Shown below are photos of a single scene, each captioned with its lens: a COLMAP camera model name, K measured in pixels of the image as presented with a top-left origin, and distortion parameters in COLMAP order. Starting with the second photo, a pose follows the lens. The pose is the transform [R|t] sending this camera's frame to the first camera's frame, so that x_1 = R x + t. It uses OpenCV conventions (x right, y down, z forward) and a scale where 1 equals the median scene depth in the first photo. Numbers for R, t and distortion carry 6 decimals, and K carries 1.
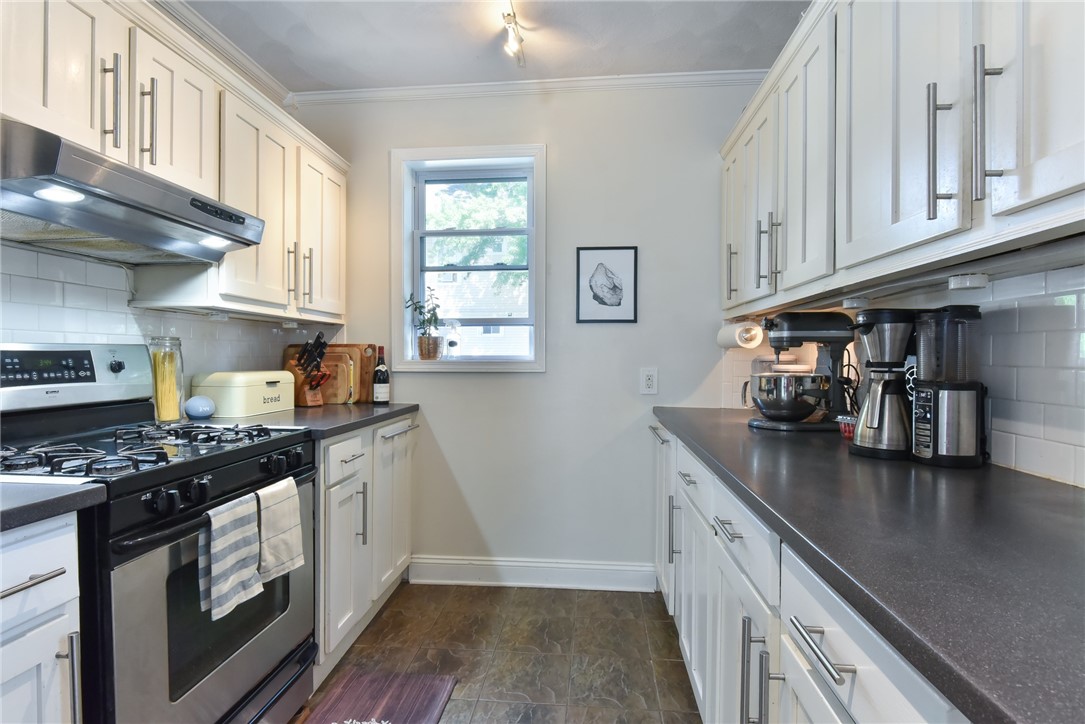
lens RADIAL K [[555.5, 0, 542.5], [0, 555.5, 362.0], [0, 0, 1]] dist [0.012006, -0.000081]
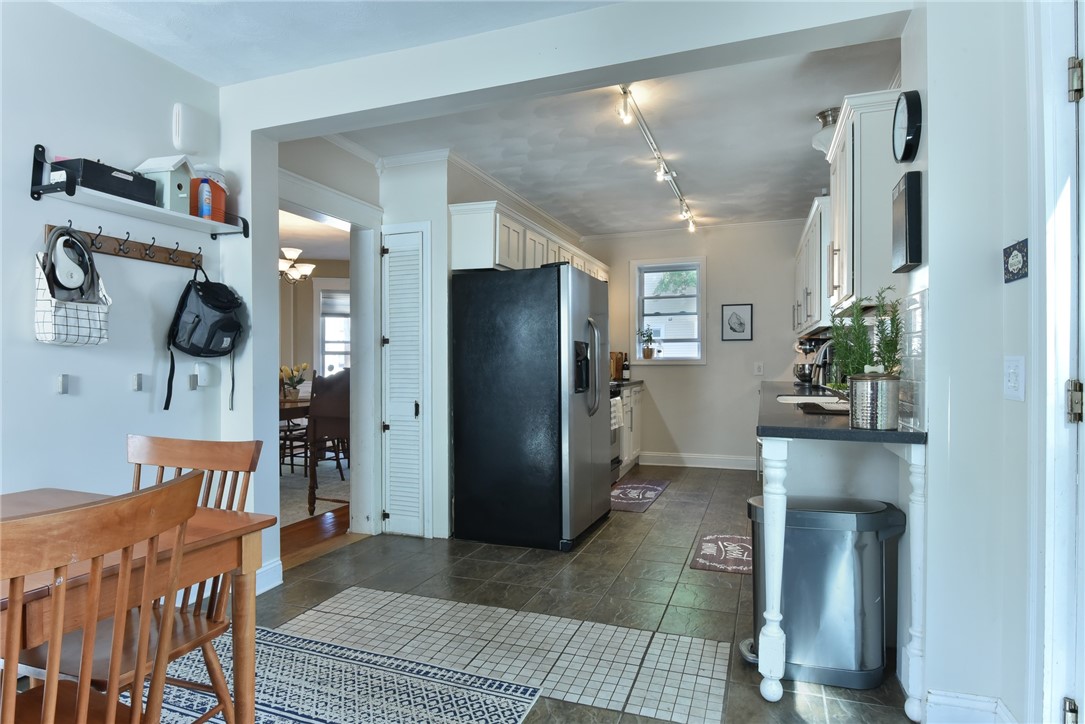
lens RADIAL K [[607.5, 0, 517.3], [0, 607.5, 363.9], [0, 0, 1]] dist [0.000759, -0.000049]
pose [[0.958566, -0.003492, -0.284848, -0.024212], [0.002787, 0.999992, -0.002880, 0.019816], [0.284855, 0.001967, 0.958569, -1.356451]]
